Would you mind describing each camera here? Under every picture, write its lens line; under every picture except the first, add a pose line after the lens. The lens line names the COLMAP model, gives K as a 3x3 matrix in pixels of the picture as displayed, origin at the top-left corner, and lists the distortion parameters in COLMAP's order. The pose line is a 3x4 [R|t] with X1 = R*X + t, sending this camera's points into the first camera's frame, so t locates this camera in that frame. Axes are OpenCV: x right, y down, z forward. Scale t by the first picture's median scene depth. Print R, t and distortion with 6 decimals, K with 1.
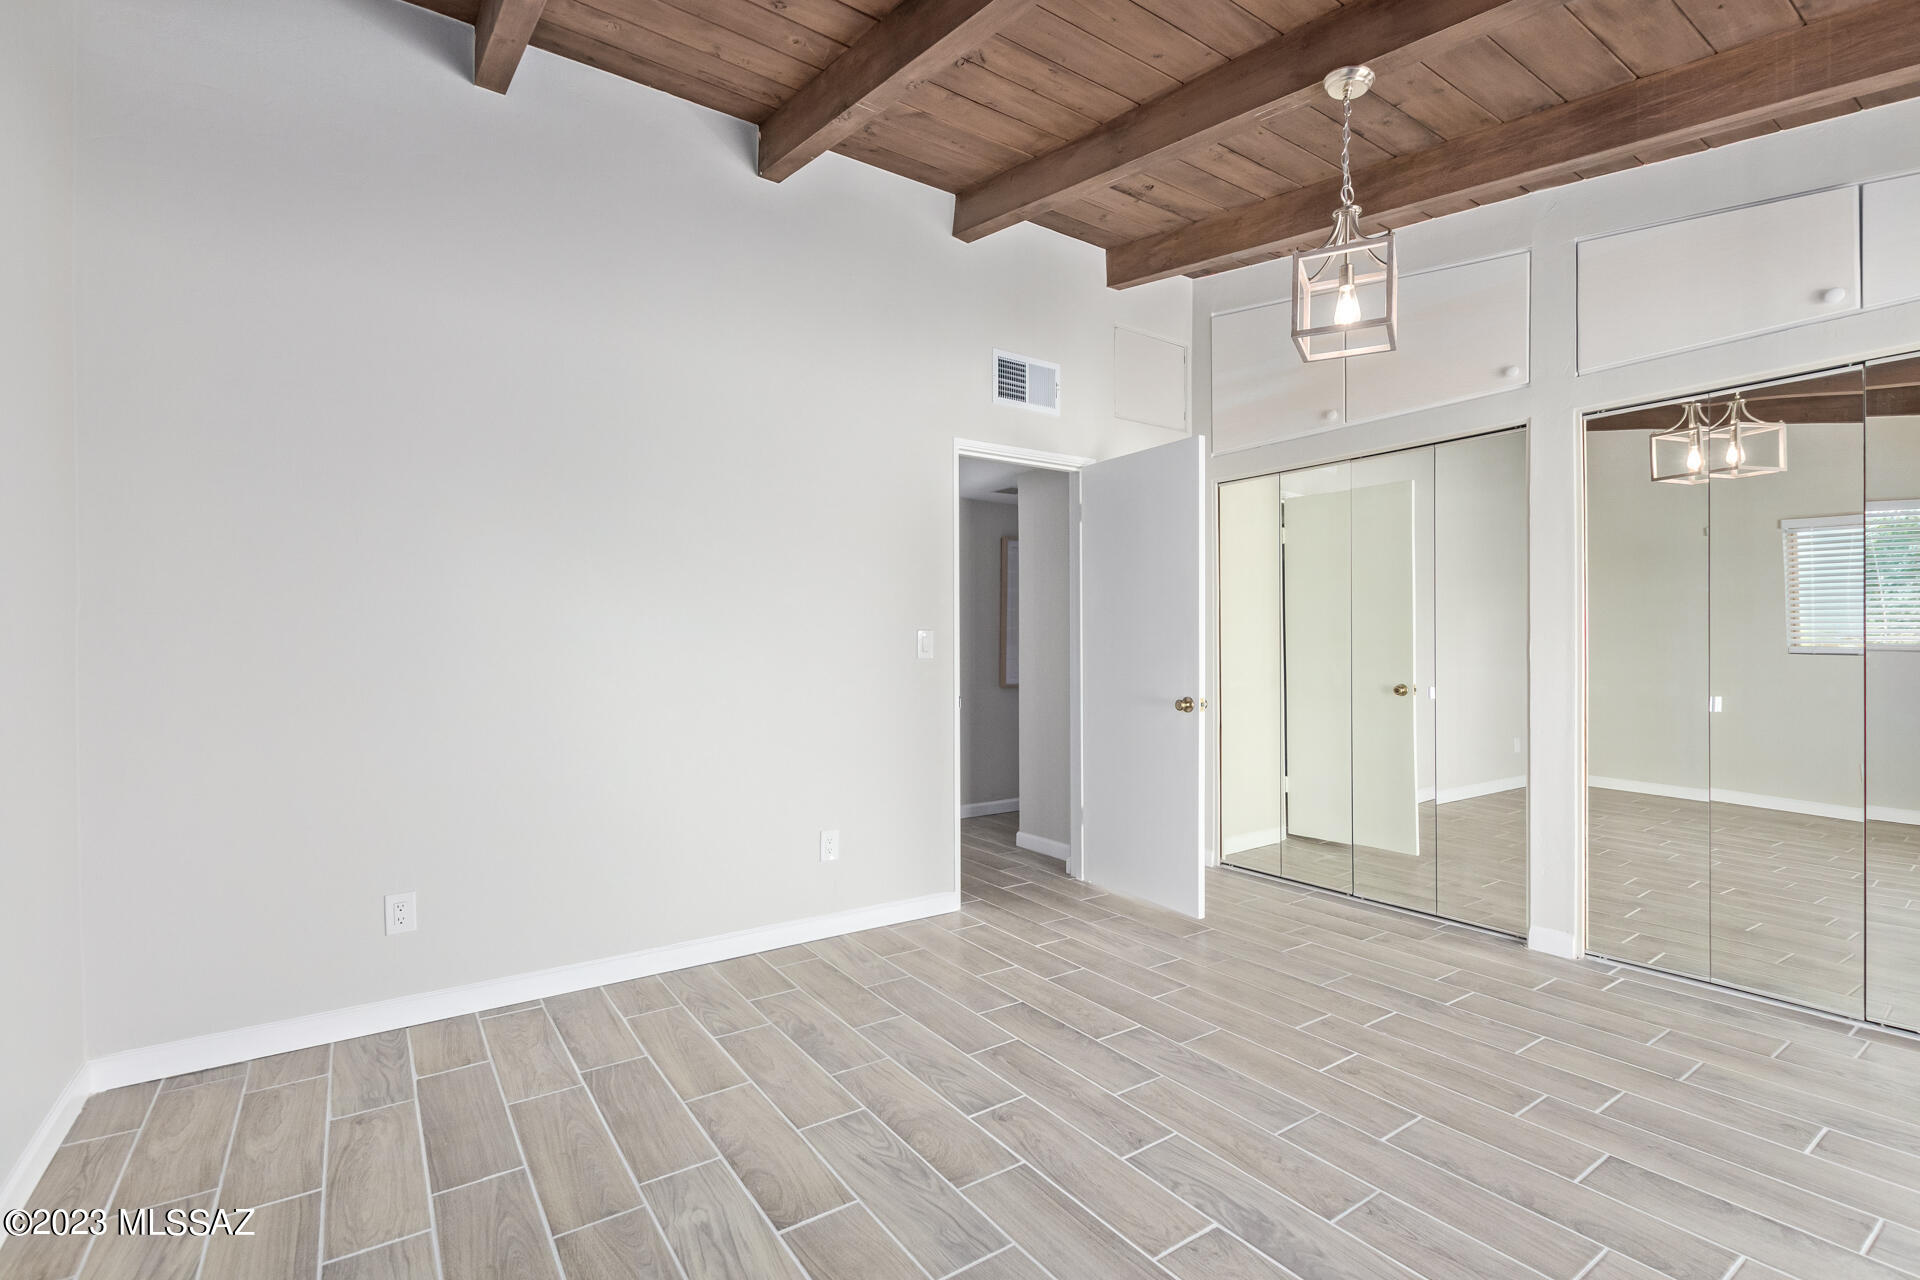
lens RADIAL K [[879.3, 0, 956.5], [0, 879.3, 645.4], [0, 0, 1]] dist [0.000839, -0.000230]
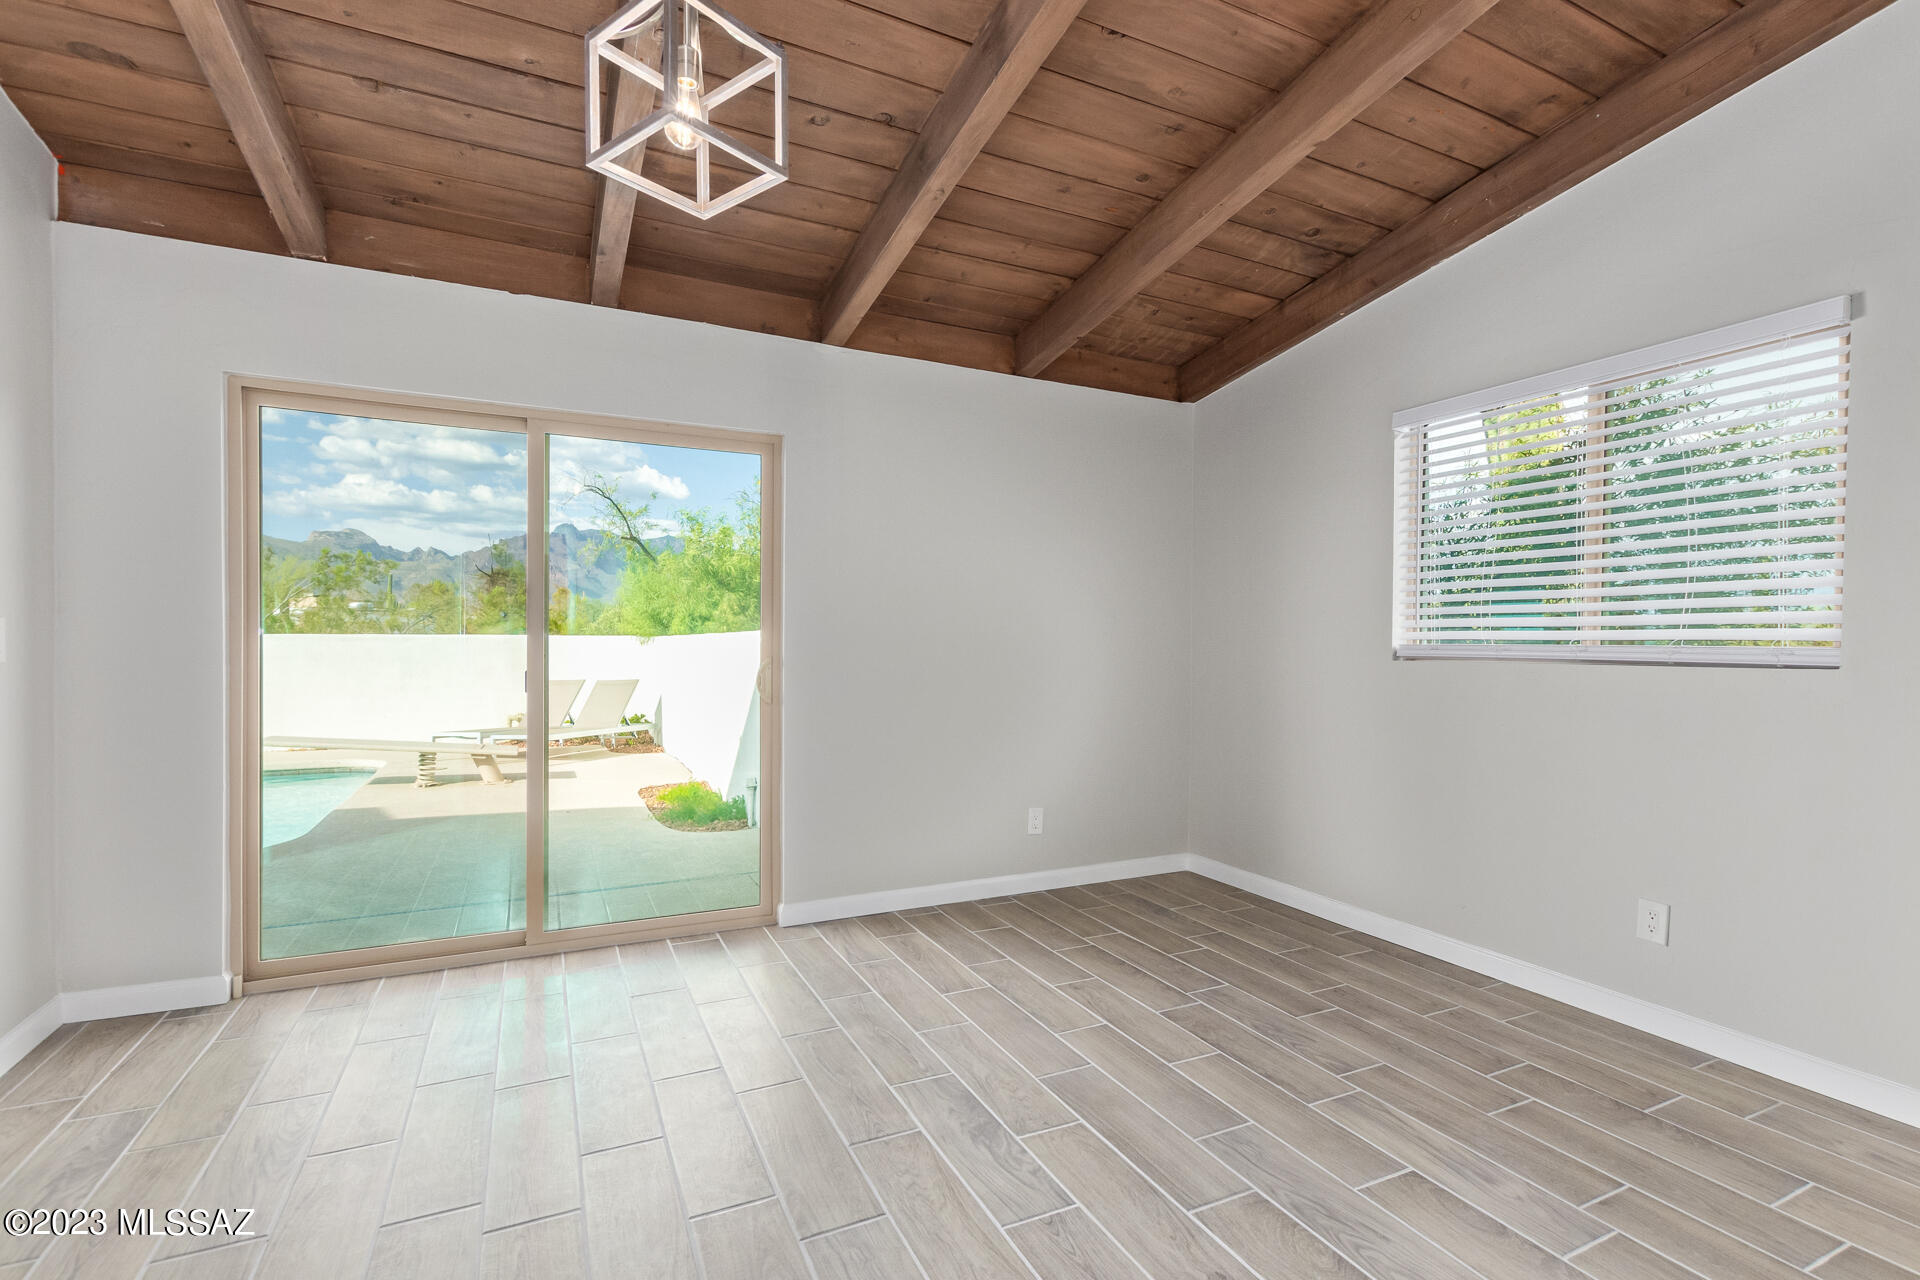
lens RADIAL K [[879.3, 0, 964.8], [0, 879.3, 646.9], [0, 0, 1]] dist [0.000839, -0.000230]
pose [[-0.989523, -0.004791, 0.144294, 0.125351], [-0.004509, 0.999987, 0.002280, 0.002346], [-0.144303, 0.001605, -0.989532, 1.364840]]
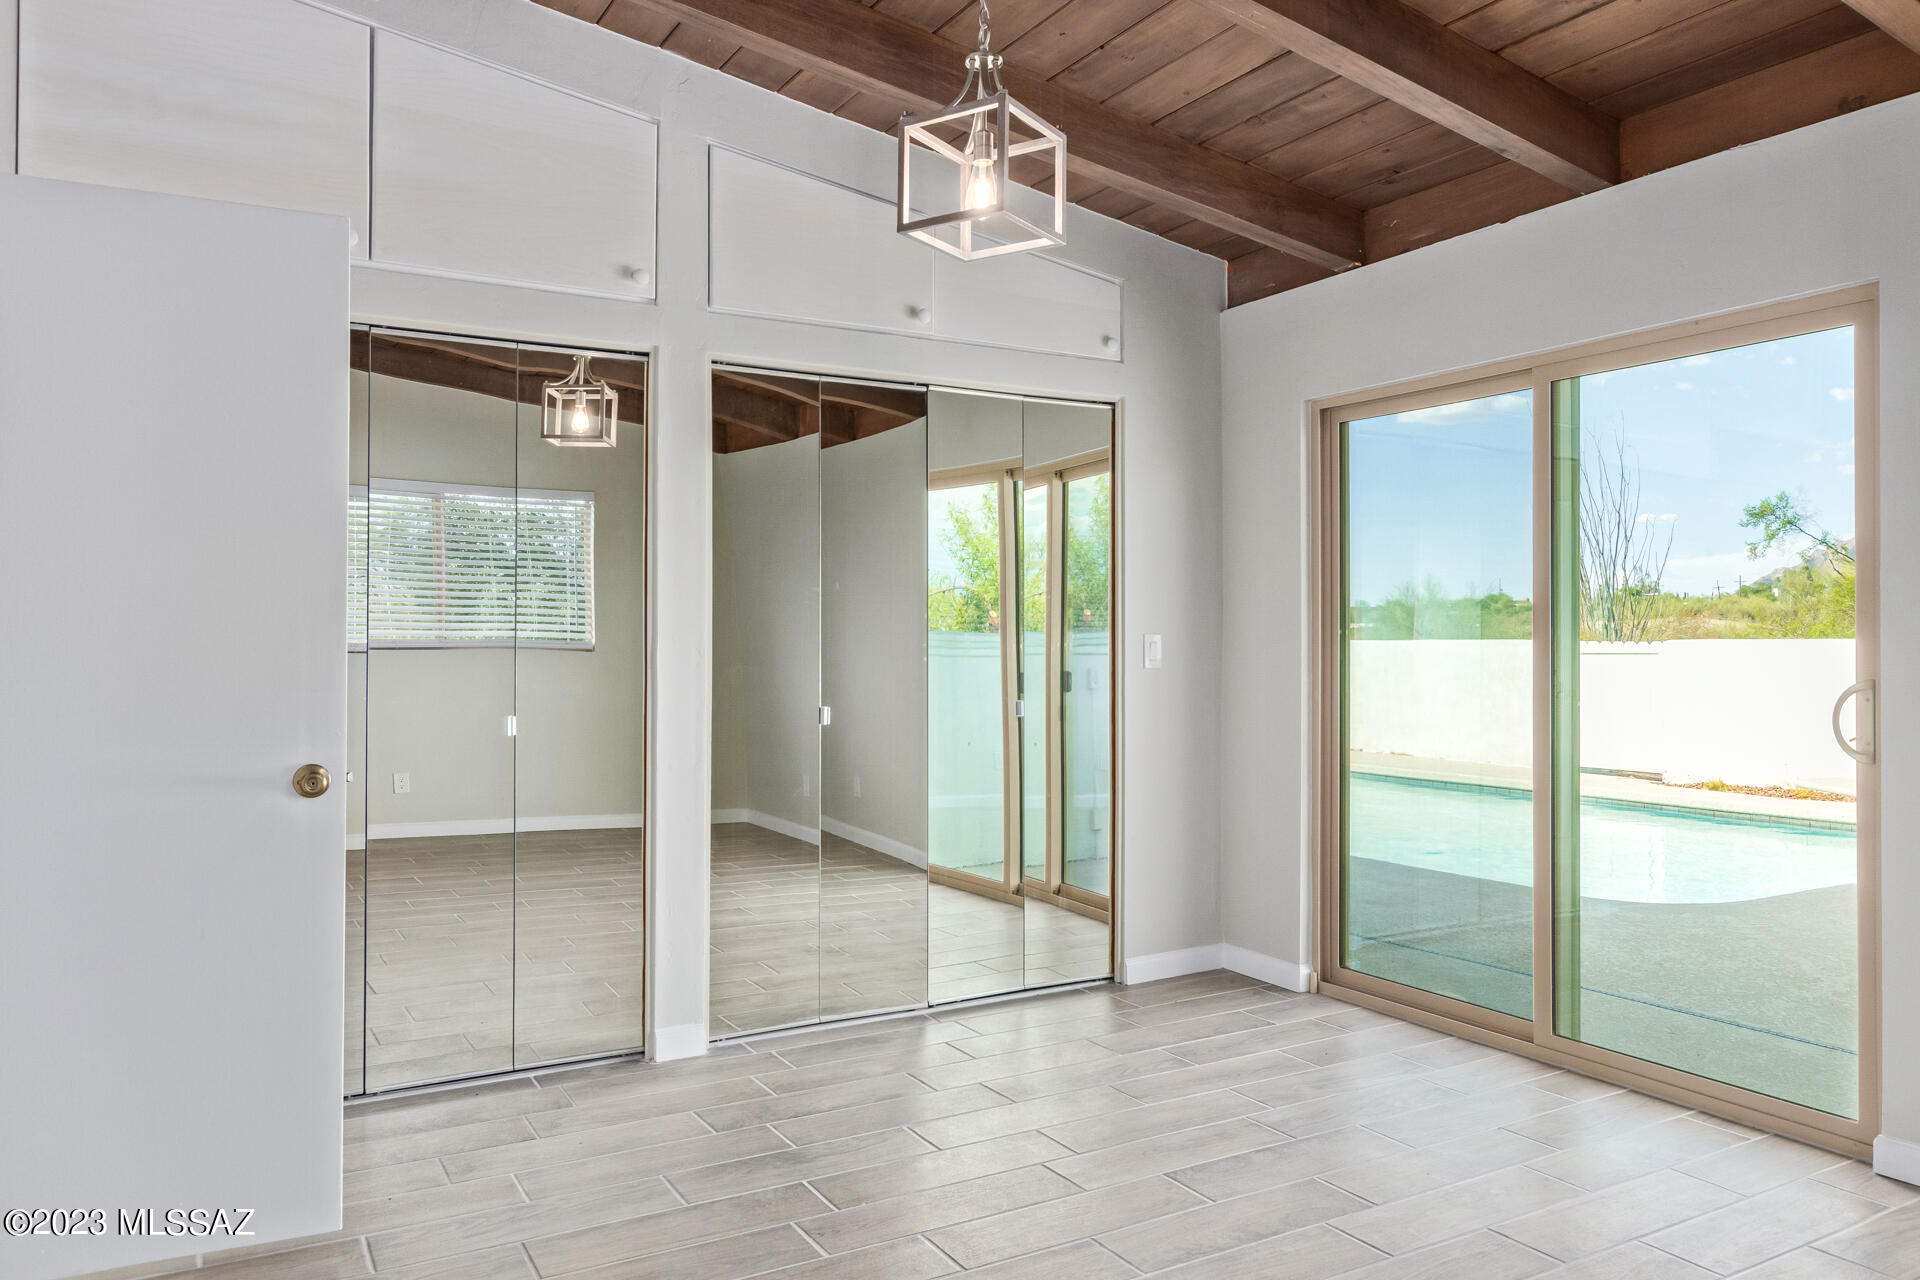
lens RADIAL K [[1359.2, 0, 953.6], [0, 1359.2, 624.1], [0, 0, 1]] dist [-0.001222, 0.004691]
pose [[0.075924, 0.015159, 0.996998, -0.570059], [-0.000943, 0.999885, -0.015131, -0.008159], [-0.997113, 0.000209, 0.075929, 0.798548]]
